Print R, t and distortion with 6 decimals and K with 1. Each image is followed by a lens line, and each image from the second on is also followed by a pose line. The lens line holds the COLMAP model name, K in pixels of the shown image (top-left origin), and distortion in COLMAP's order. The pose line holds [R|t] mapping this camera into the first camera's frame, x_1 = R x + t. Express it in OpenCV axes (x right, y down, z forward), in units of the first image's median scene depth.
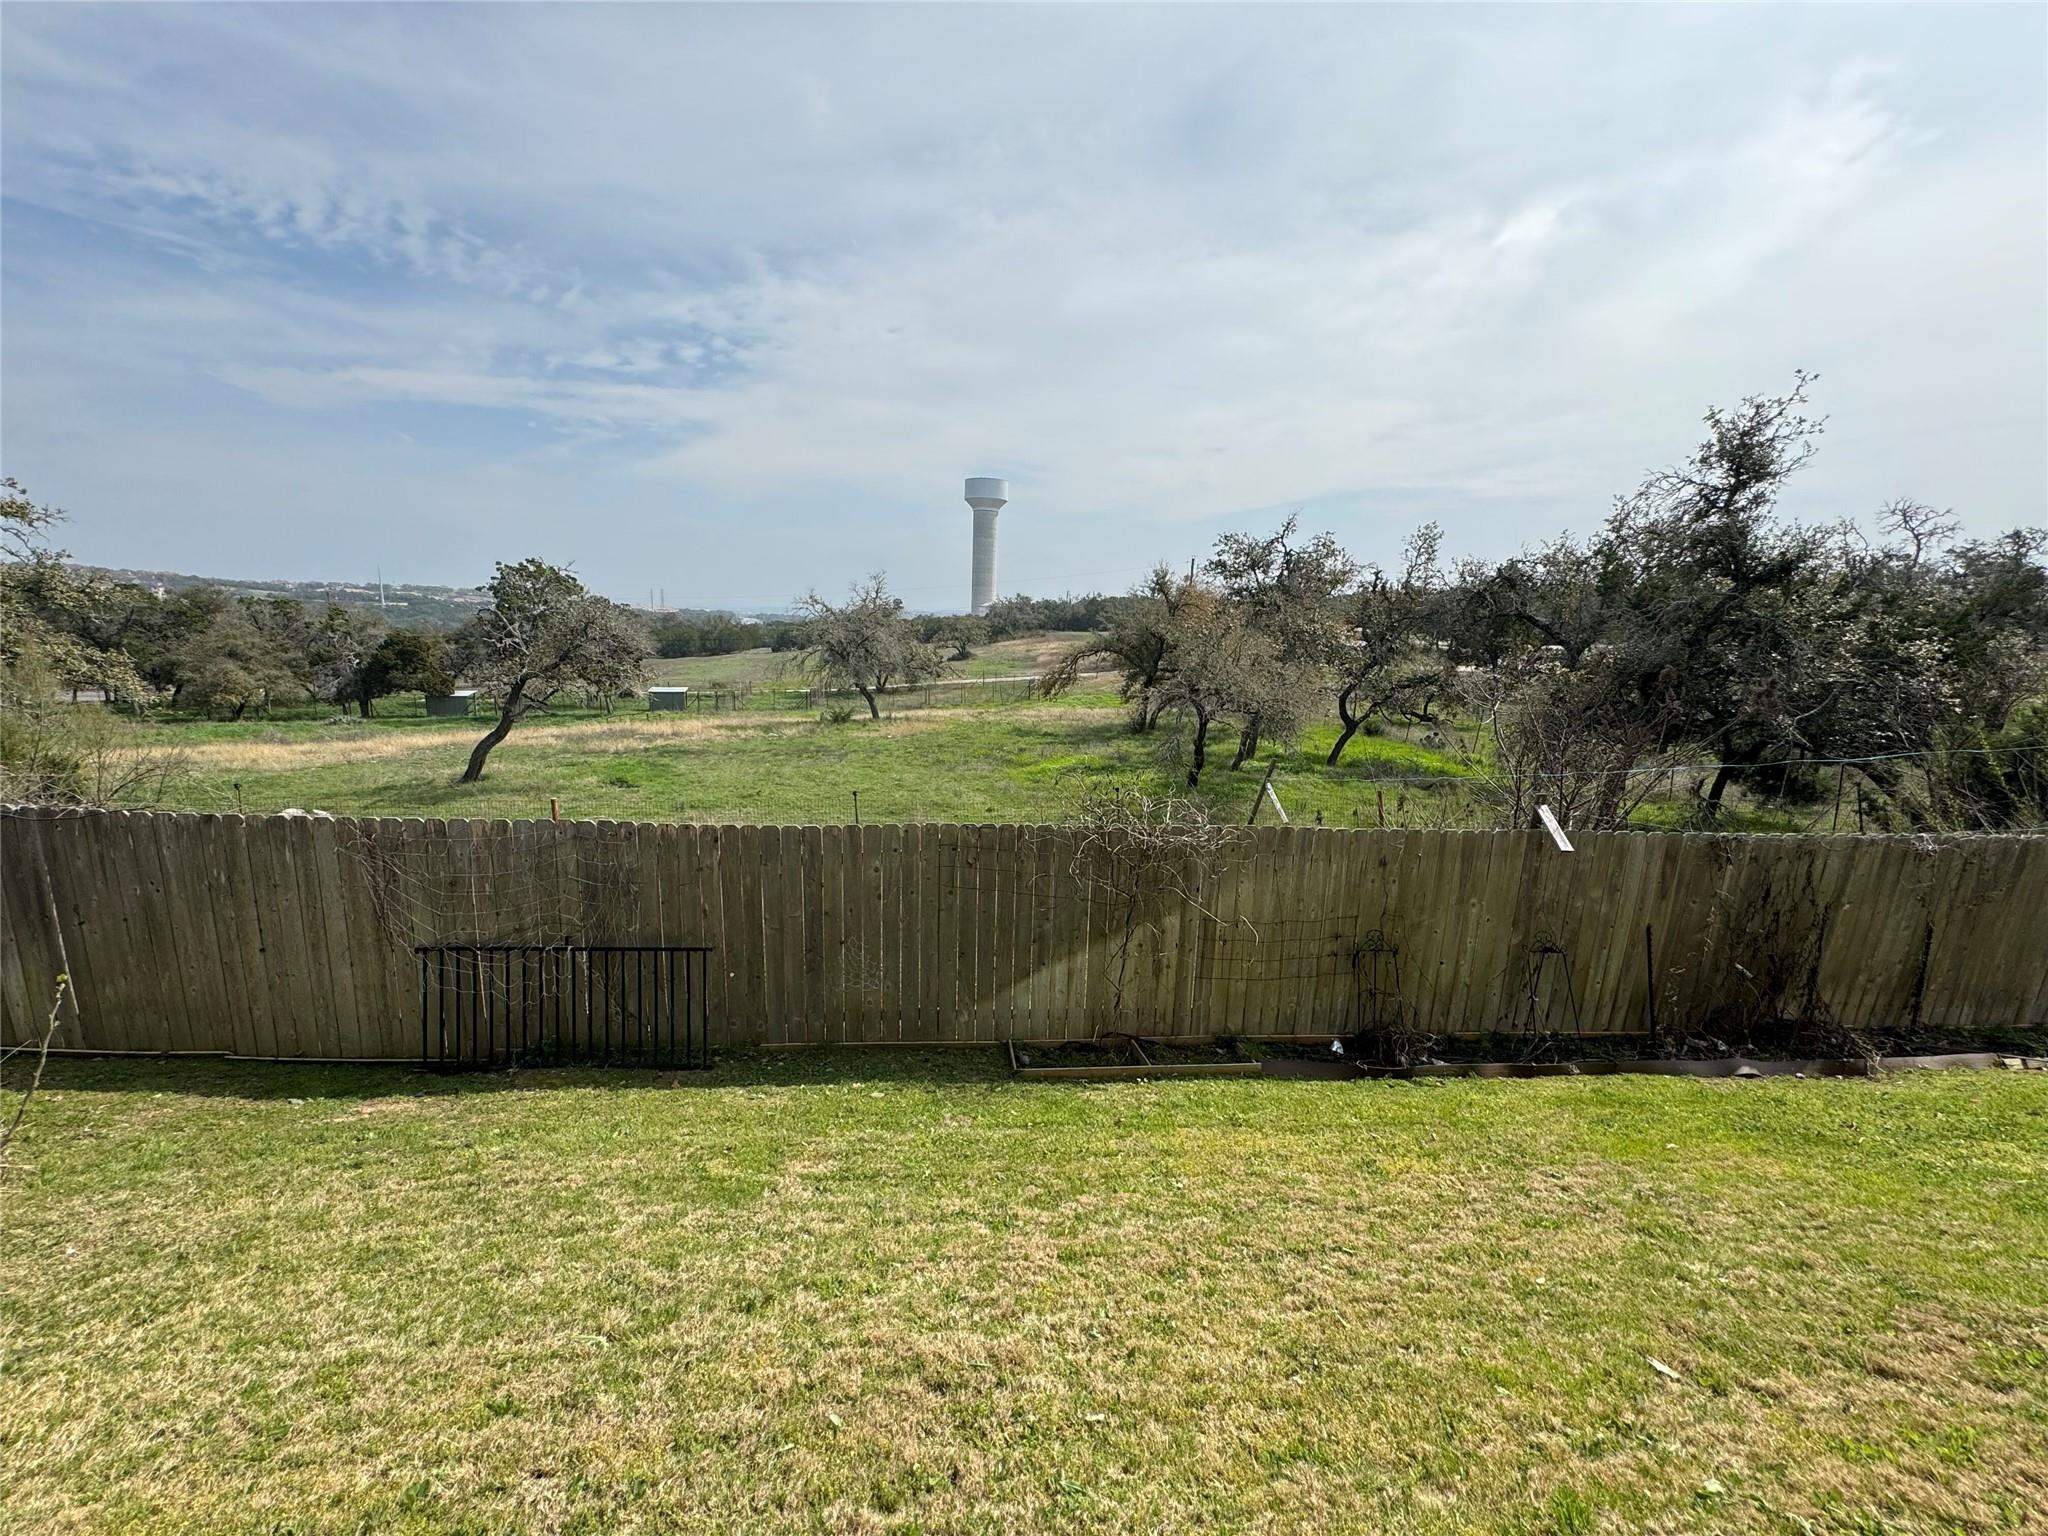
lens RADIAL K [[818.7, 0, 1026.5], [0, 818.7, 770.8], [0, 0, 1]] dist [0.002129, 0.000507]
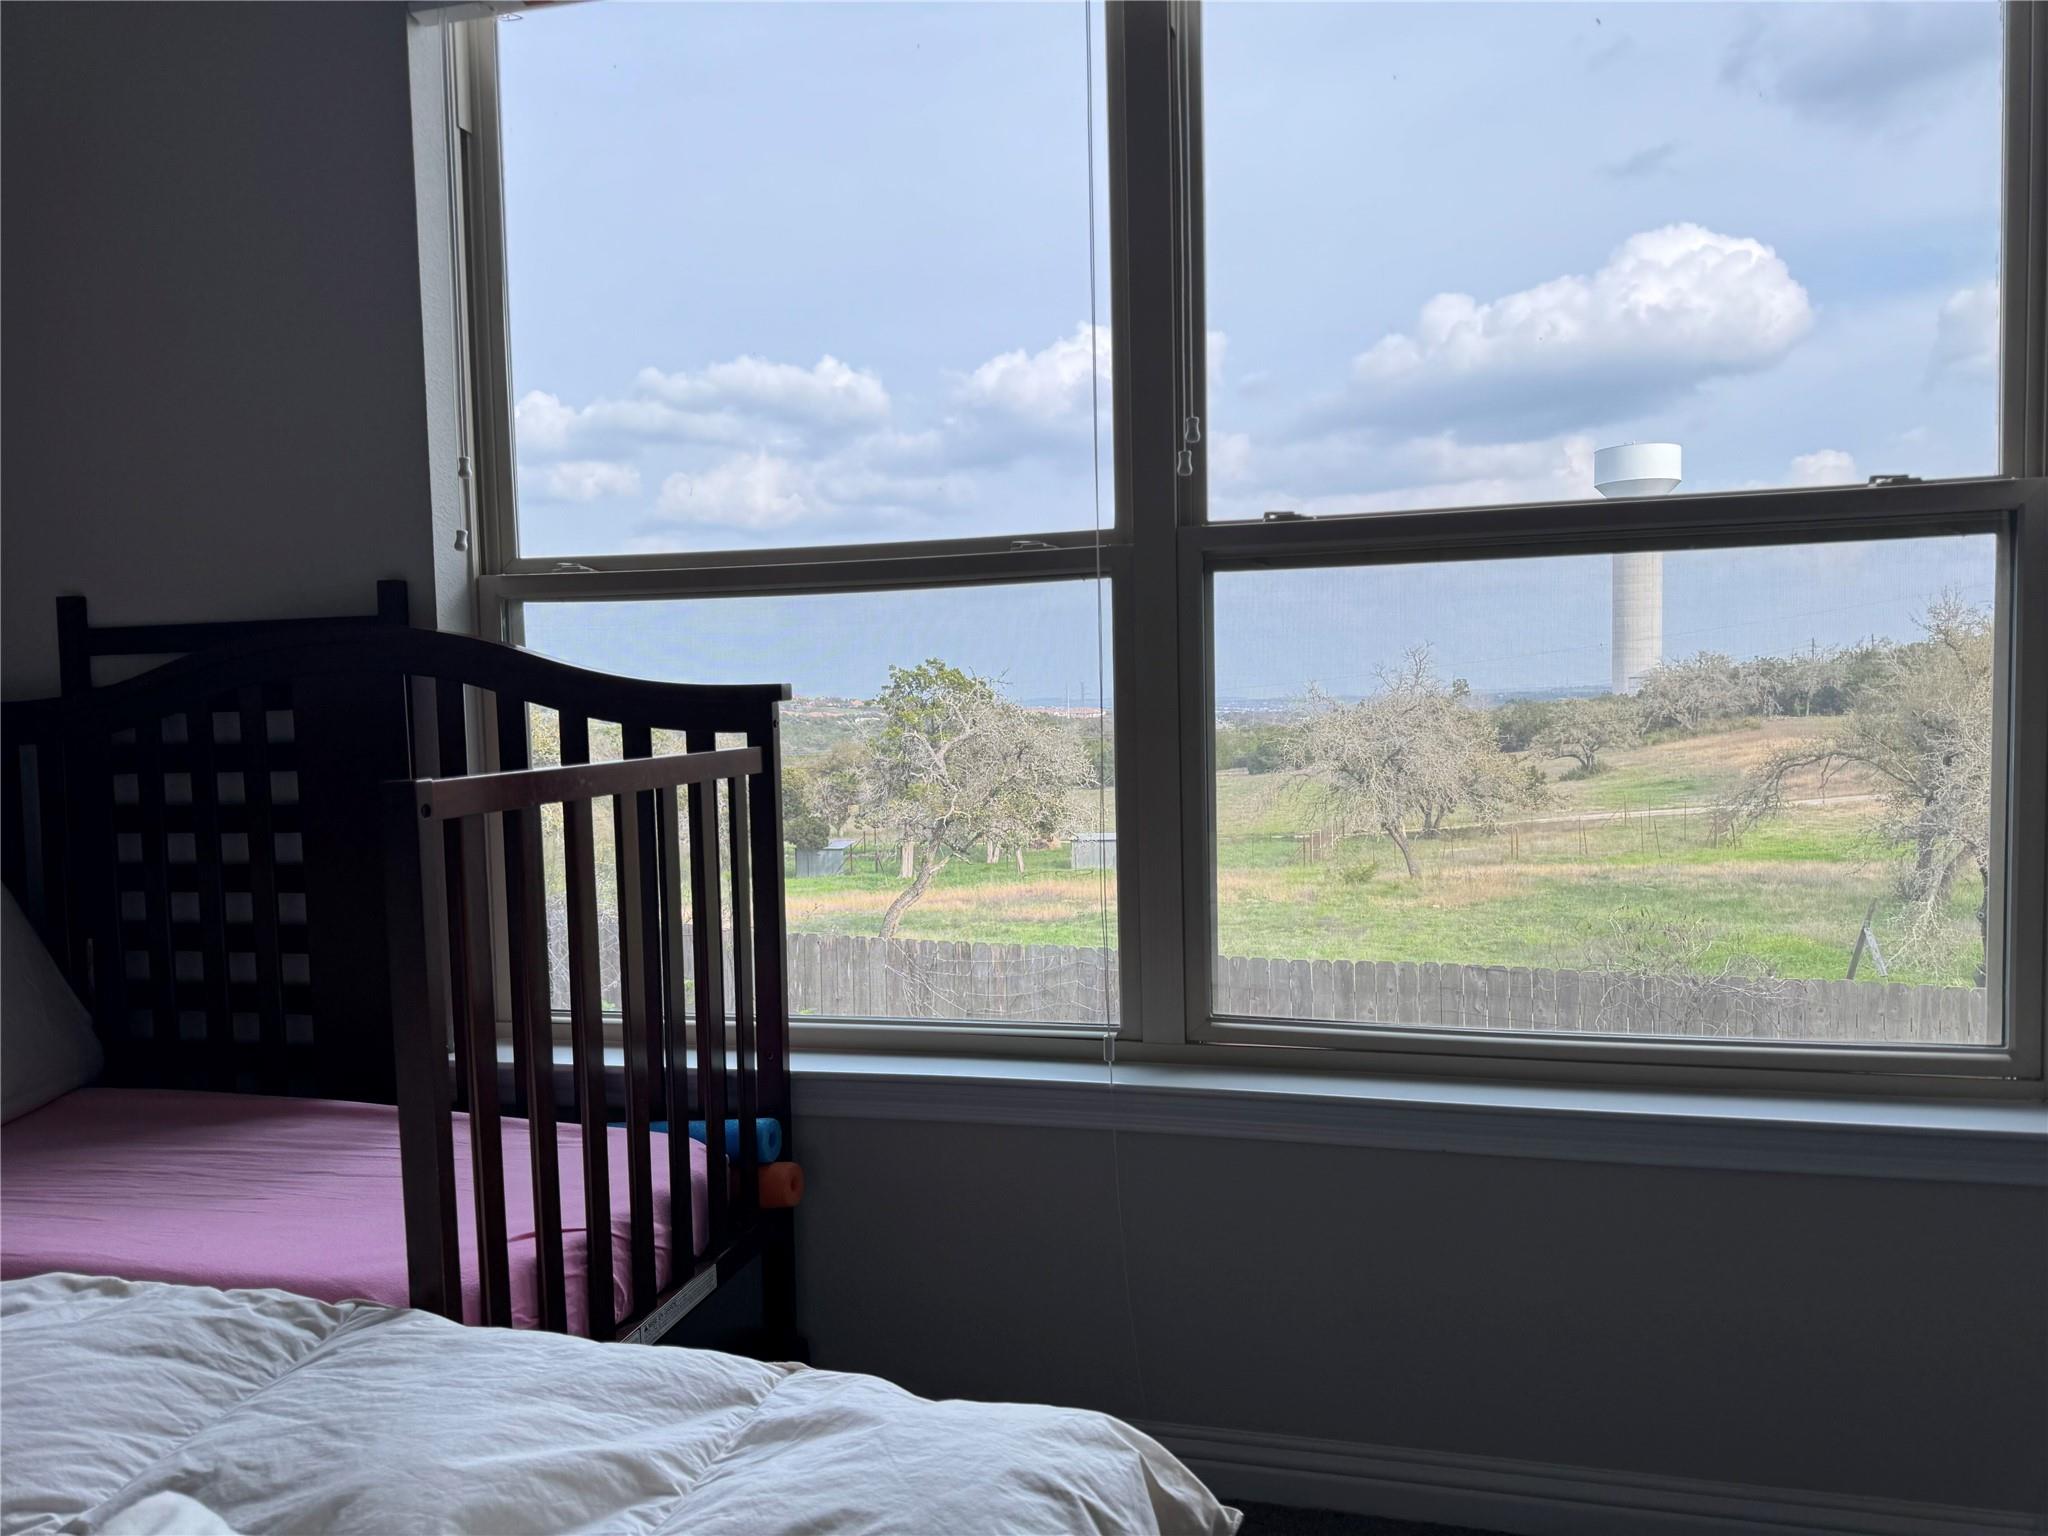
lens RADIAL K [[1436.8, 0, 1016.2], [0, 1436.8, 772.7], [0, 0, 1]] dist [0.086499, -0.098294]
pose [[0.895942, -0.032278, -0.442997, 0.032649], [-0.031072, 0.990358, -0.135001, 0.015014], [0.443084, 0.134718, 0.886300, -0.113047]]
